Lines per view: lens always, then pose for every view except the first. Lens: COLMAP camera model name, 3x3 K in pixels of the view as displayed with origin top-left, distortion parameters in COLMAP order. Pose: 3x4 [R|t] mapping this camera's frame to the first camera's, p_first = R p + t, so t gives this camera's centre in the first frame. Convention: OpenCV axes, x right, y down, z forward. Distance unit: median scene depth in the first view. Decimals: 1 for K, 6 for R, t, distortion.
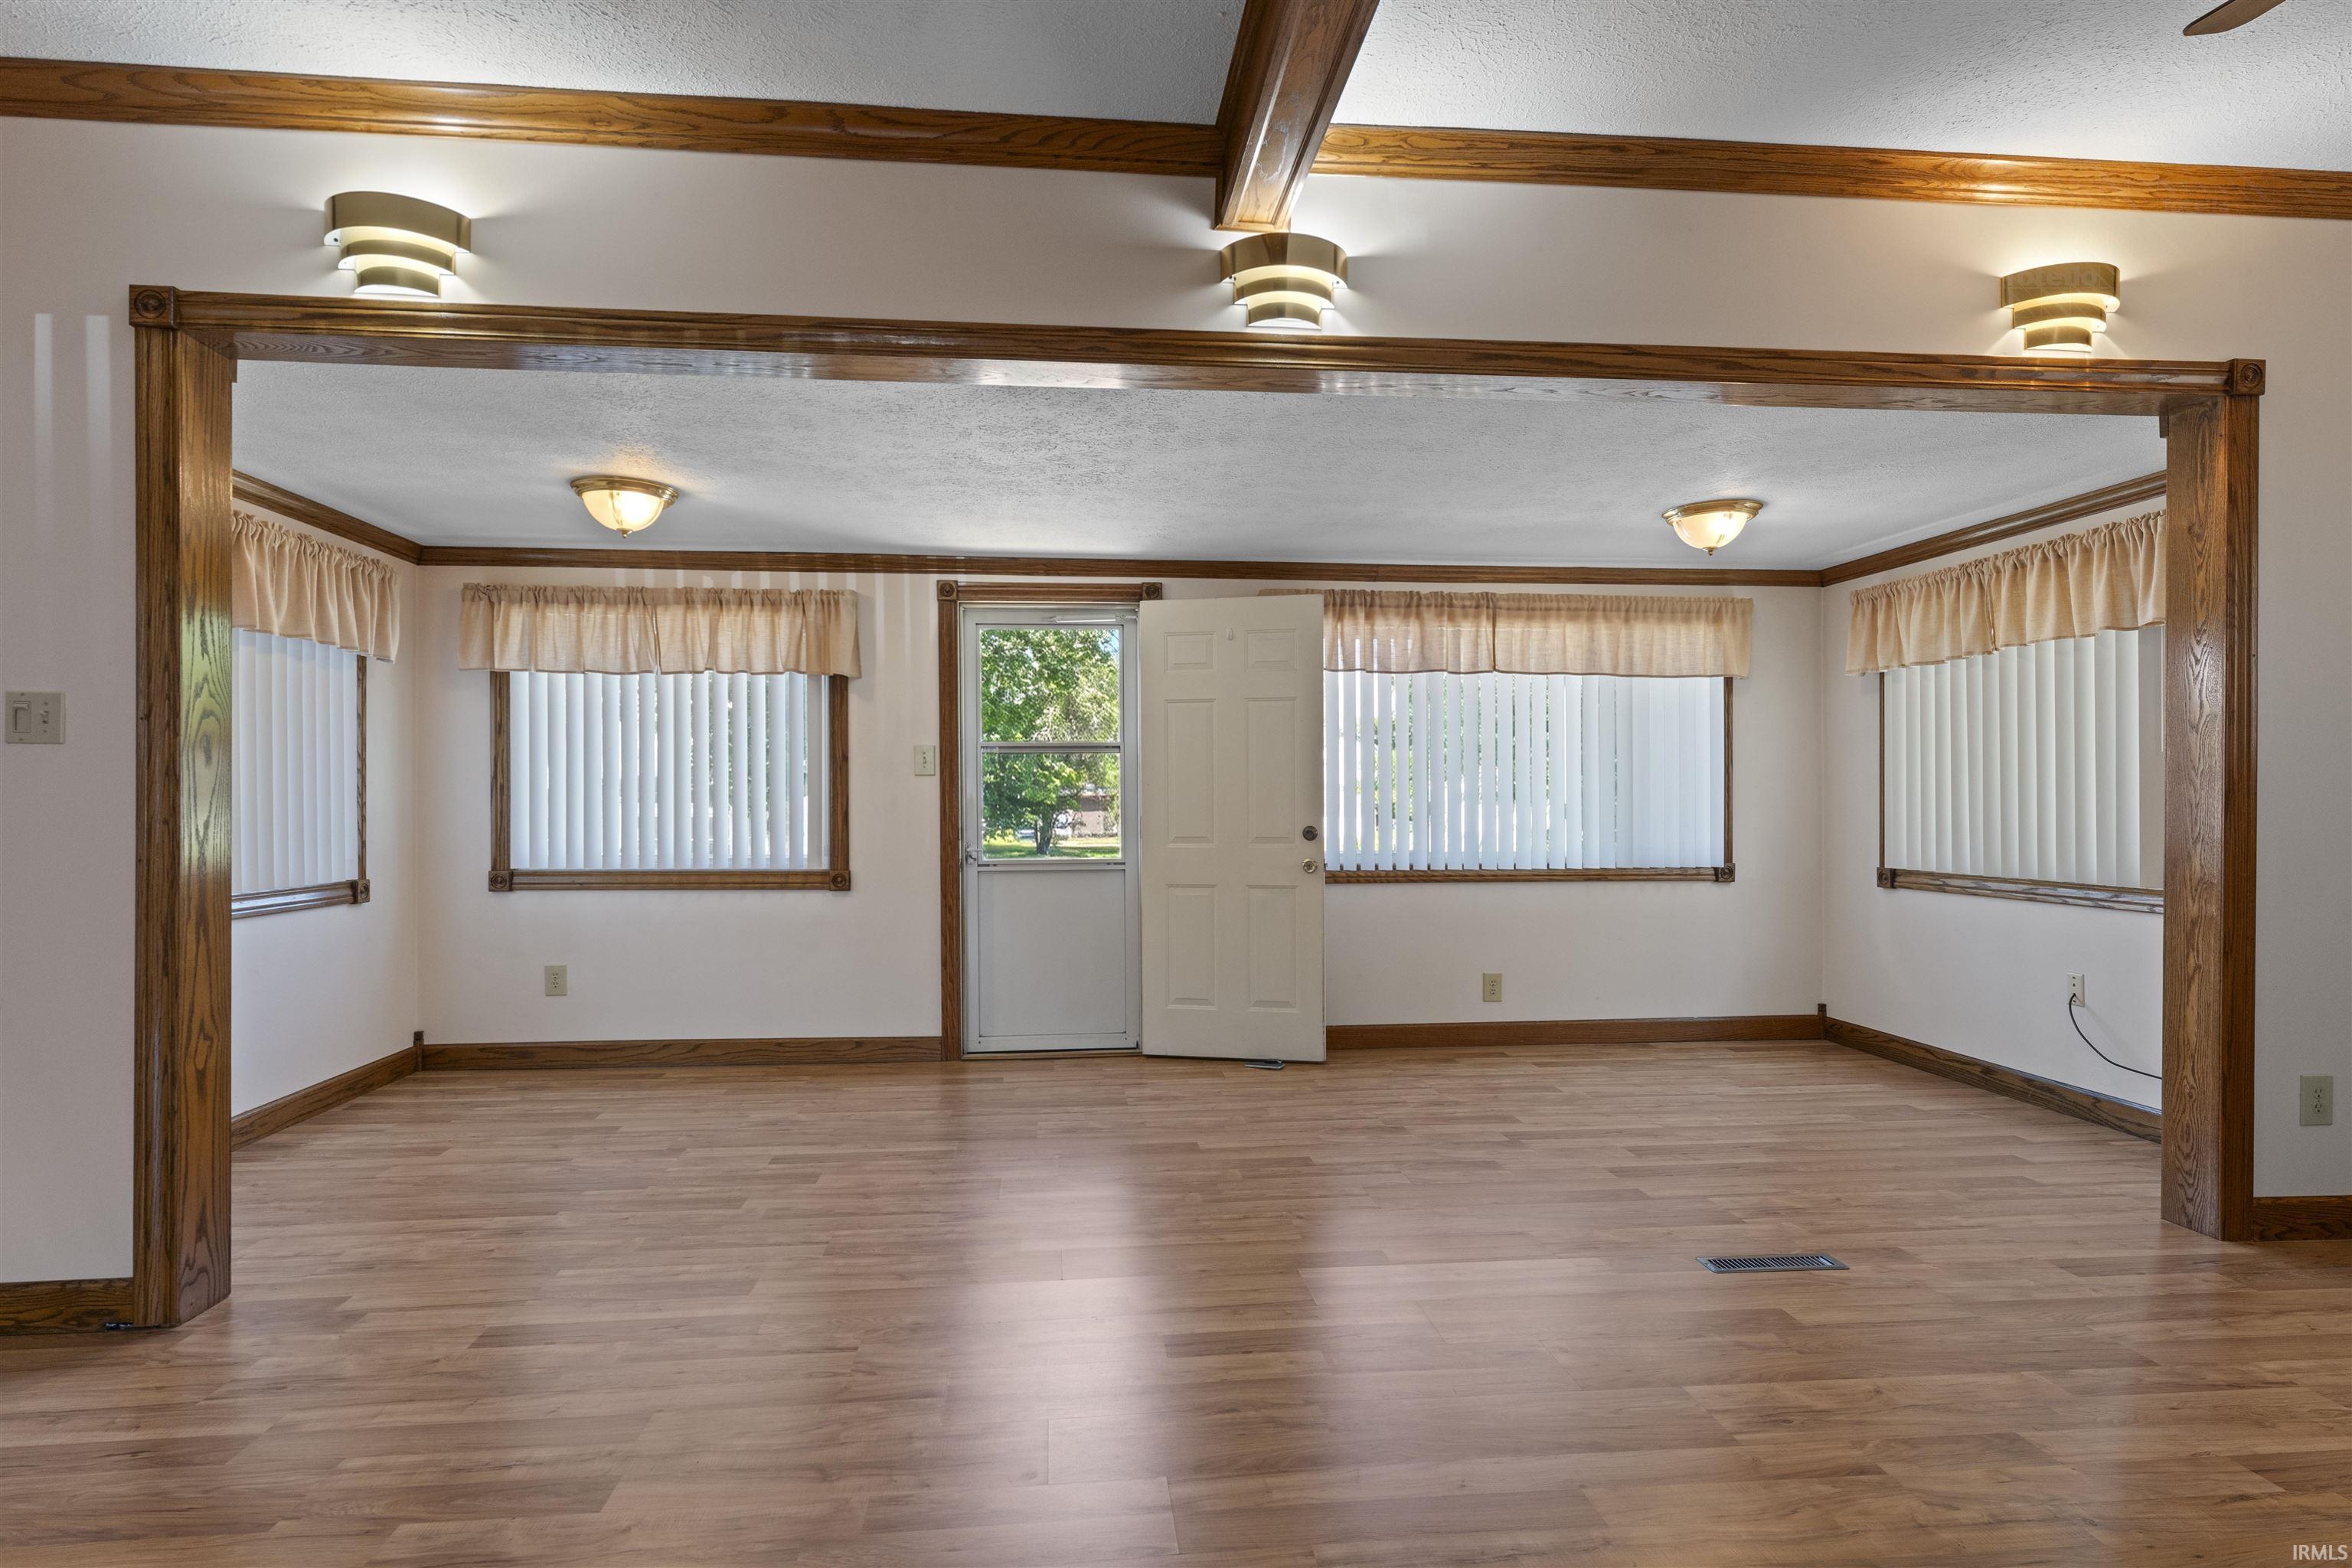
lens RADIAL K [[1173.6, 0, 1159.8], [0, 1173.6, 798.6], [0, 0, 1]] dist [0.001736, -0.000546]
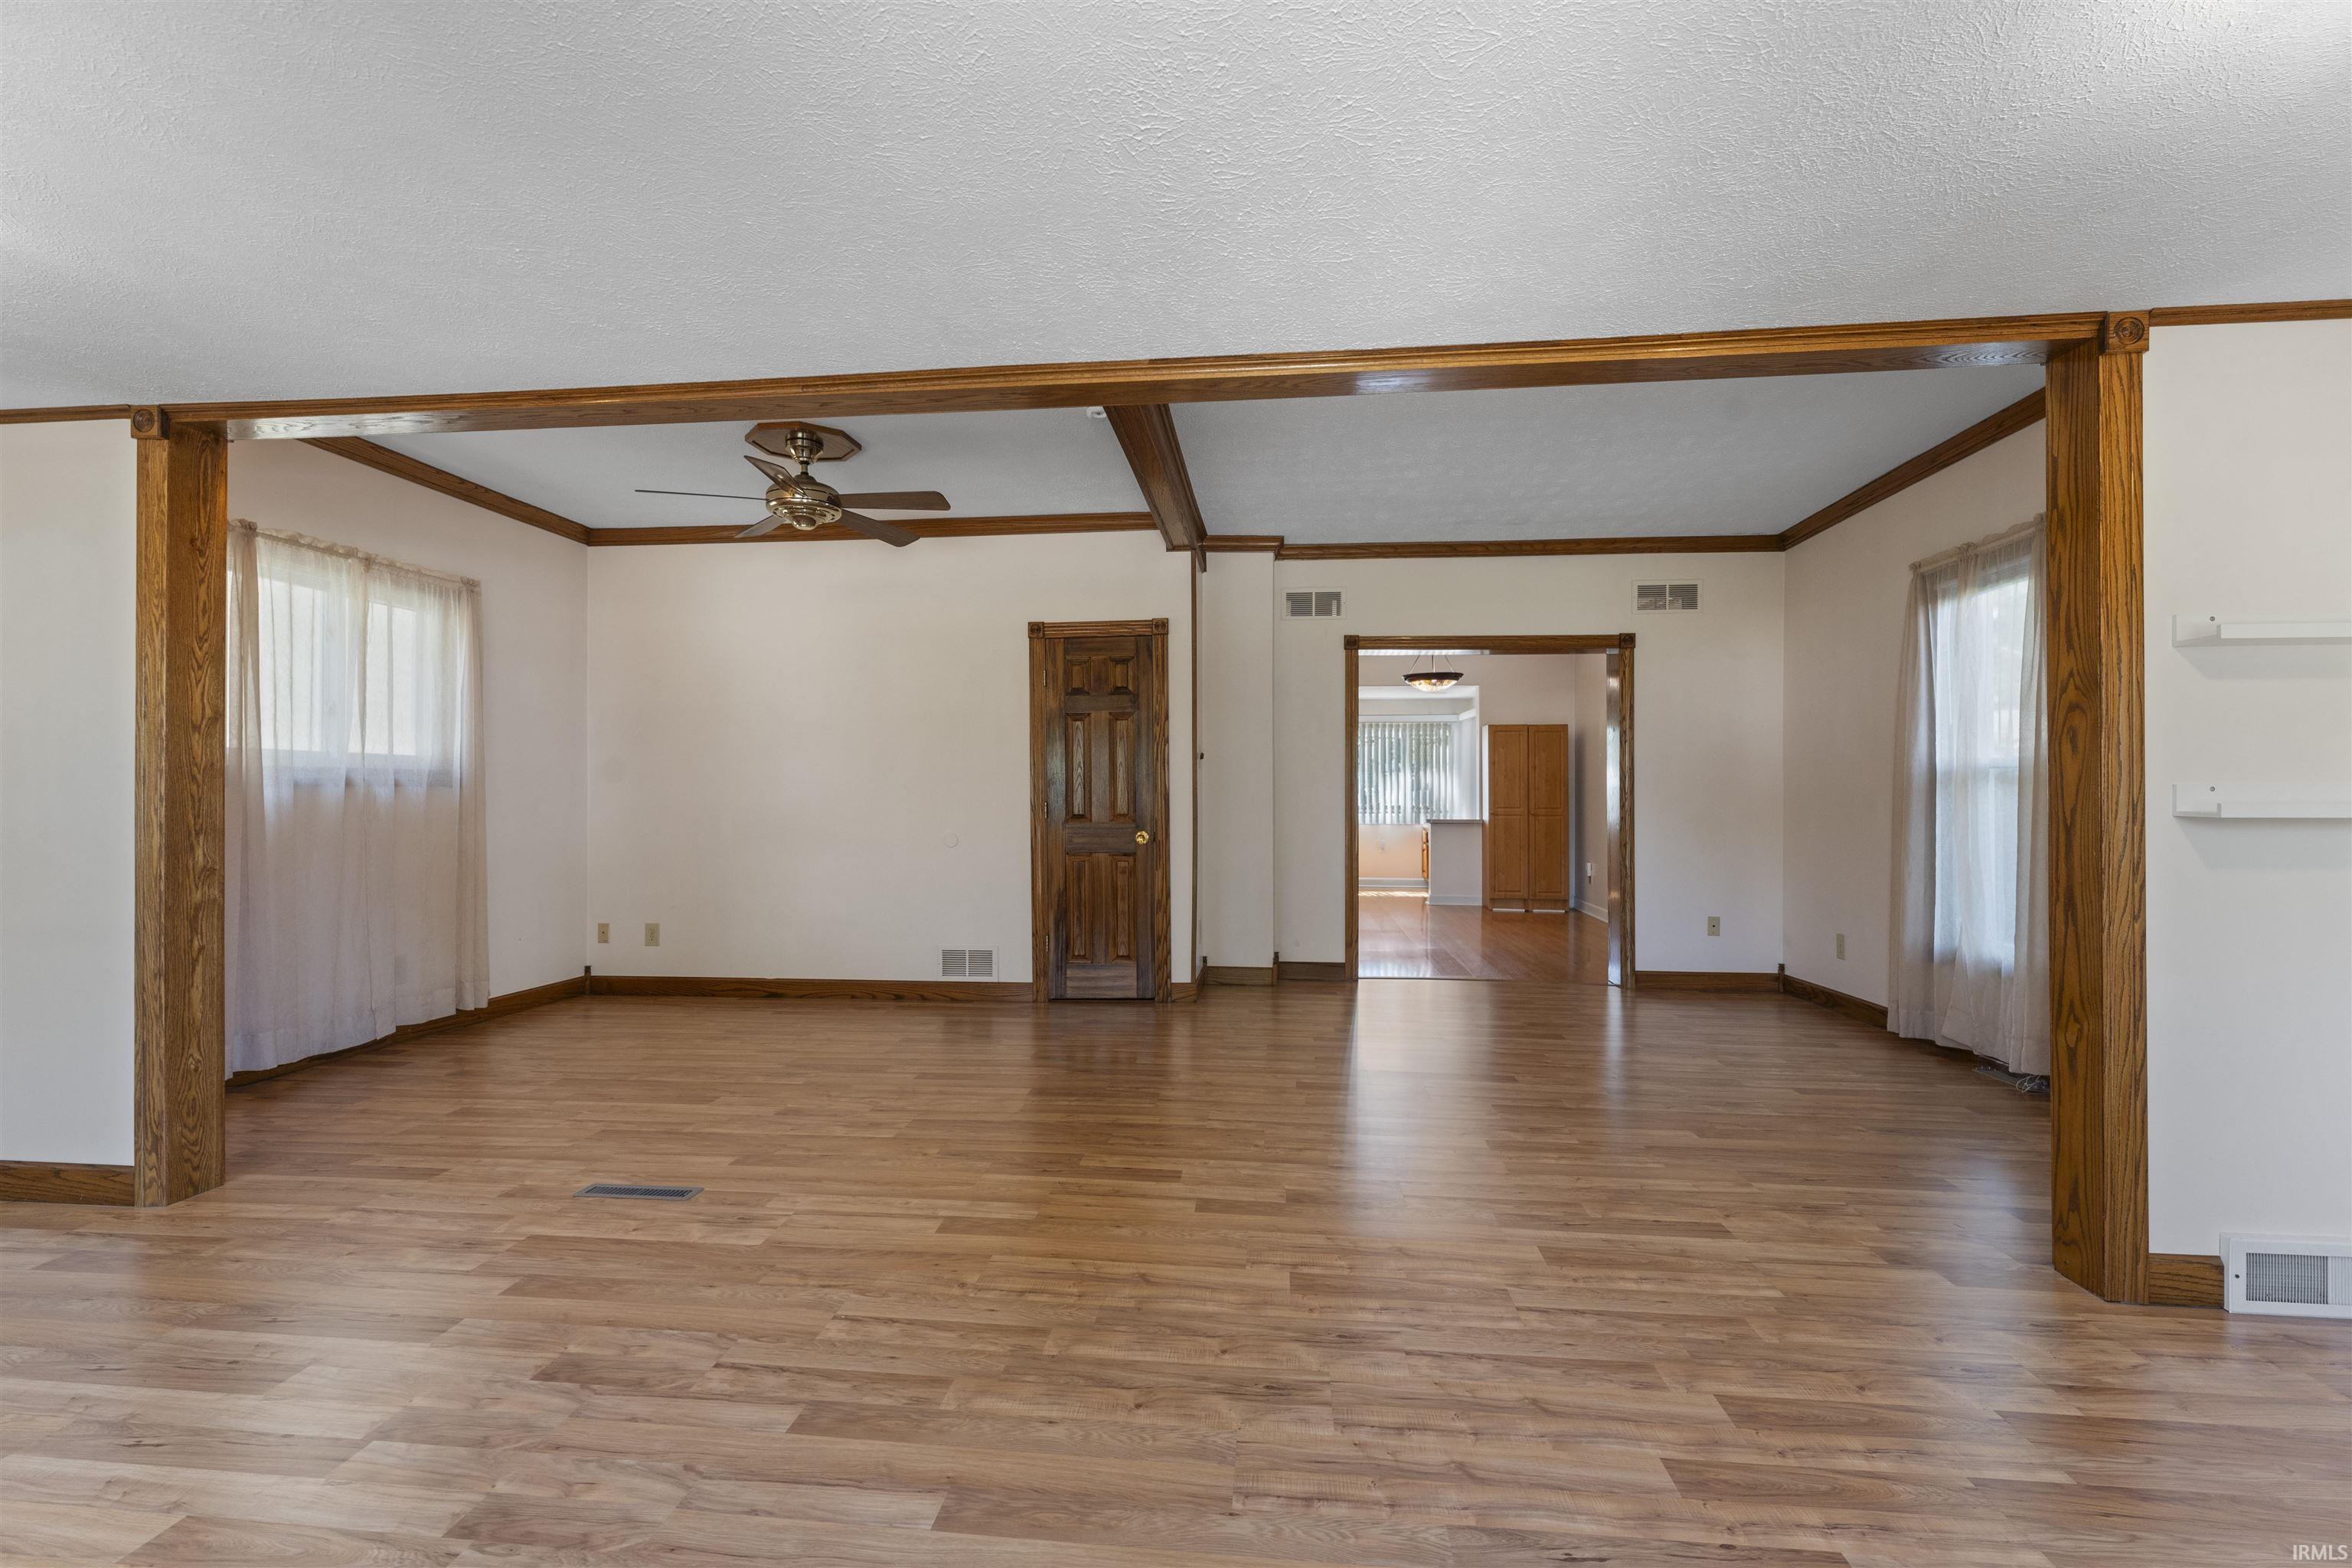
lens RADIAL K [[1051.7, 0, 1161.3], [0, 1051.7, 782.9], [0, 0, 1]] dist [0.009848, 0.000295]
pose [[-0.979774, 0.004016, 0.200065, -0.131544], [0.001810, 0.999936, -0.011207, 0.002366], [-0.200097, -0.010618, -0.979719, 1.295566]]
